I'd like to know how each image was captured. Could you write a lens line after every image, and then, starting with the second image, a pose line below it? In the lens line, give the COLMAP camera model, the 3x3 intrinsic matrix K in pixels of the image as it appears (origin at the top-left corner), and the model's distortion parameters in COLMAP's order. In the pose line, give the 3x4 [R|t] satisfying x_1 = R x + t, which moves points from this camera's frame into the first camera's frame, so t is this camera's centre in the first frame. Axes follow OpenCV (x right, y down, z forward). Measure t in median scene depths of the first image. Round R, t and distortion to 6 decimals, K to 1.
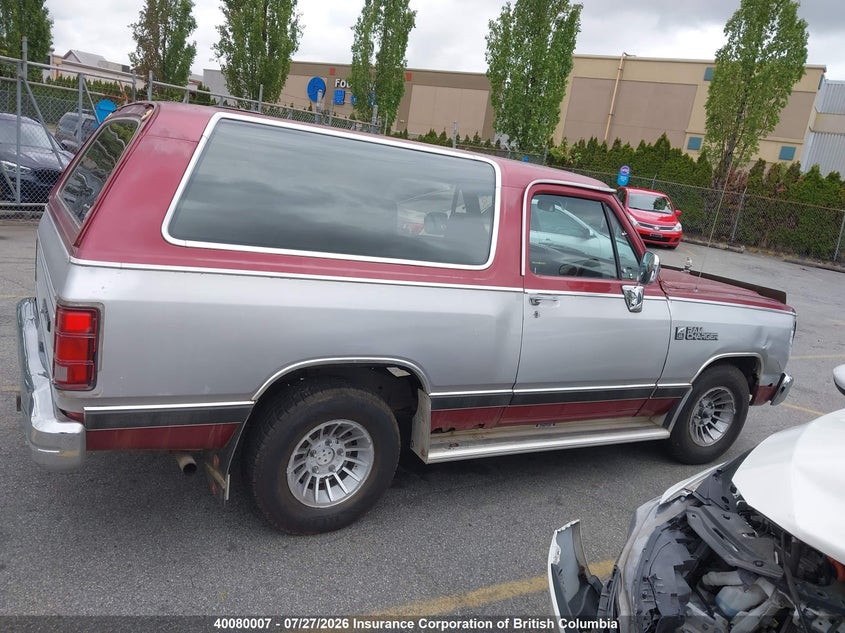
lens RADIAL K [[672.5, 0, 422.5], [0, 672.5, 316.5], [0, 0, 1]] dist [0.024171, -0.024115]
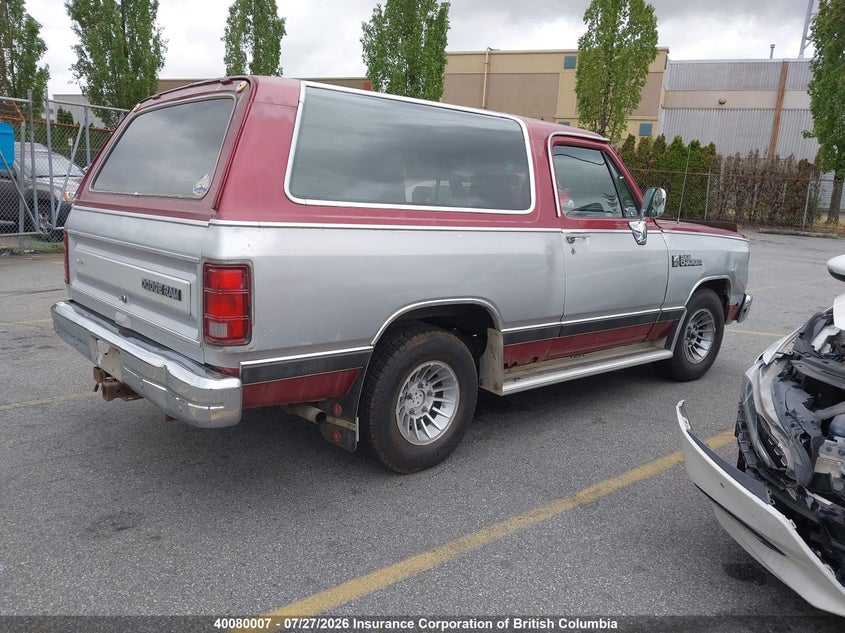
lens RADIAL K [[672.5, 0, 422.5], [0, 672.5, 316.5], [0, 0, 1]] dist [0.024171, -0.024115]
pose [[0.978014, -0.128943, 0.163895, -0.201269], [0.130400, 0.991460, 0.001880, 0.051612], [-0.162738, 0.019533, 0.986476, -0.041106]]
